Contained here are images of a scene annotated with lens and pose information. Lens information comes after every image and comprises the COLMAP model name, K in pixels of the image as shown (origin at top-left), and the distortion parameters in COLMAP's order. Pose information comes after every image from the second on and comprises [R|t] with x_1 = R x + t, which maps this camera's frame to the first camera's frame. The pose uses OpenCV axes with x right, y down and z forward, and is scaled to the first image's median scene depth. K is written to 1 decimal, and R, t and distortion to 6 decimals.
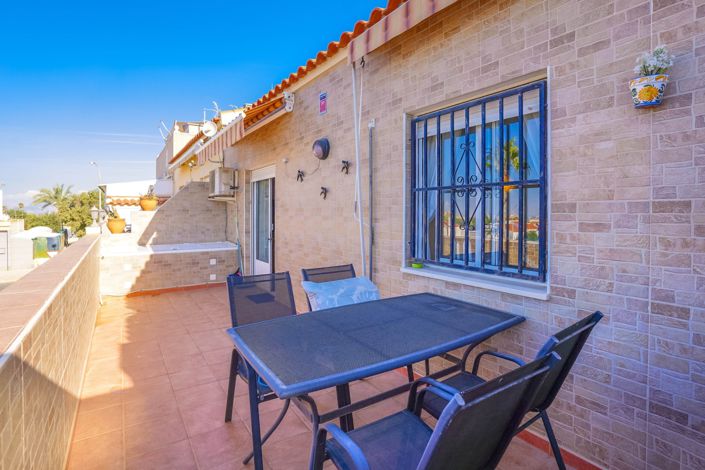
lens RADIAL K [[372.0, 0, 361.4], [0, 372.0, 216.1], [0, 0, 1]] dist [-0.059911, 0.020802]
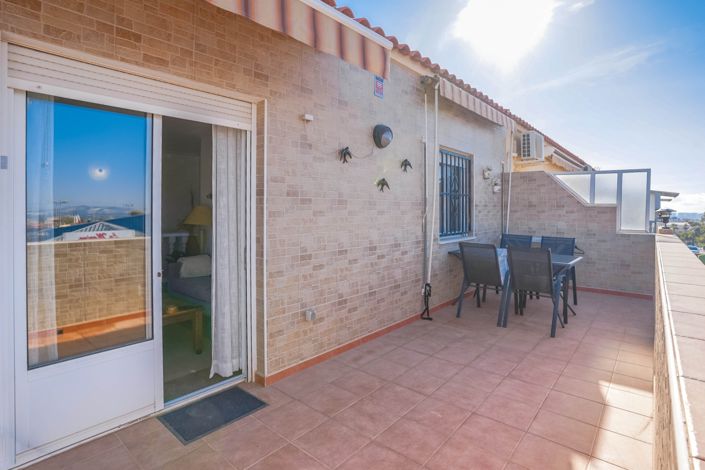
lens RADIAL K [[372.0, 0, 349.6], [0, 372.0, 209.4], [0, 0, 1]] dist [-0.059911, 0.020802]
pose [[-0.274749, -0.010305, 0.961461, -1.046001], [0.001343, 0.999937, 0.011101, -0.013458], [-0.961515, 0.004341, -0.274718, 1.450360]]
